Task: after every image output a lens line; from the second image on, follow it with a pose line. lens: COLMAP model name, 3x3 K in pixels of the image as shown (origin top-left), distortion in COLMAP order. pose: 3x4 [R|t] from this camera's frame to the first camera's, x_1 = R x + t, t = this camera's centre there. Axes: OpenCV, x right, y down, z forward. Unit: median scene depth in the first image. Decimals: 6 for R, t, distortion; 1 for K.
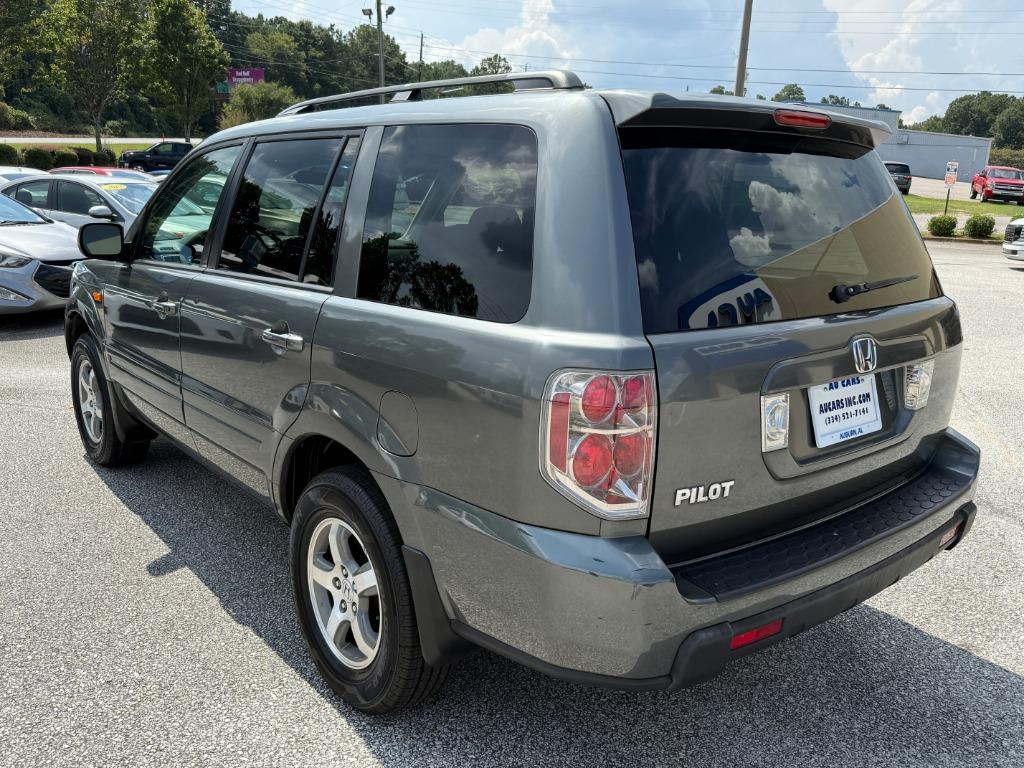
lens RADIAL K [[870.2, 0, 512.0], [0, 870.2, 384.0], [0, 0, 1]] dist [-0.002865, -0.005401]
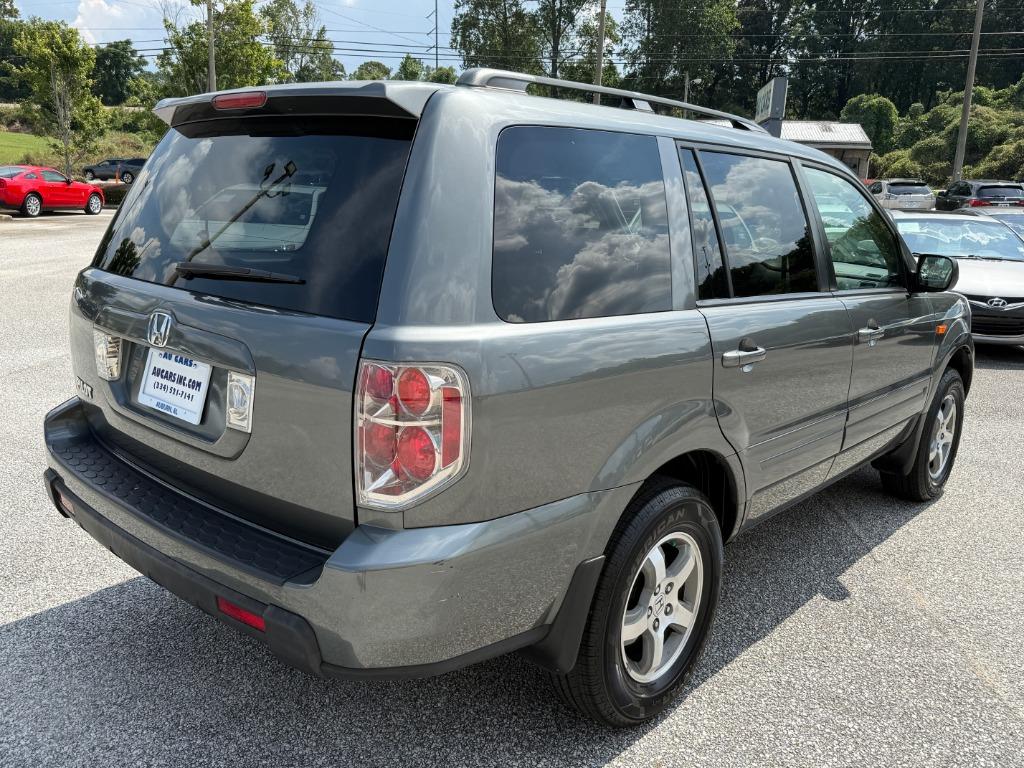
lens RADIAL K [[870.2, 0, 512.0], [0, 870.2, 384.0], [0, 0, 1]] dist [-0.002865, -0.005401]
pose [[0.161852, 0.189924, -0.968366, 1.367037], [-0.250243, 0.957128, 0.145894, -0.207820], [0.954559, 0.218713, 0.202441, 1.124858]]
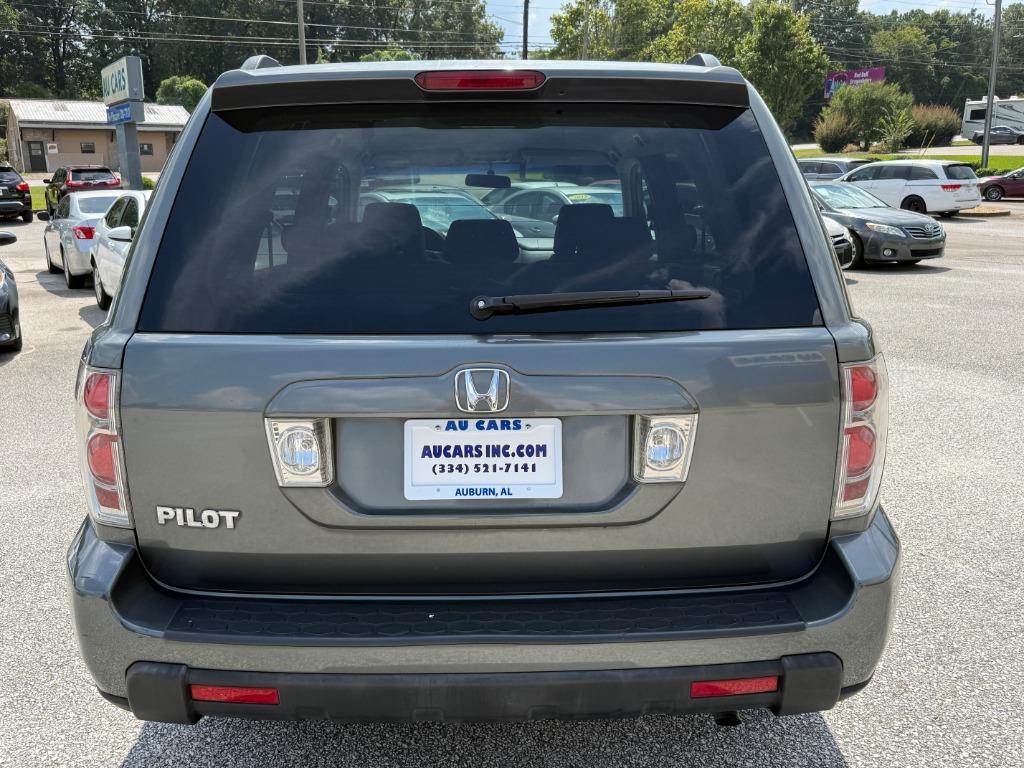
lens RADIAL K [[870.2, 0, 512.0], [0, 870.2, 384.0], [0, 0, 1]] dist [-0.002865, -0.005401]
pose [[0.785825, 0.103349, -0.609752, 0.824412], [-0.107038, 0.993787, 0.030494, -0.059434], [0.609115, 0.041304, 0.792006, 0.398647]]
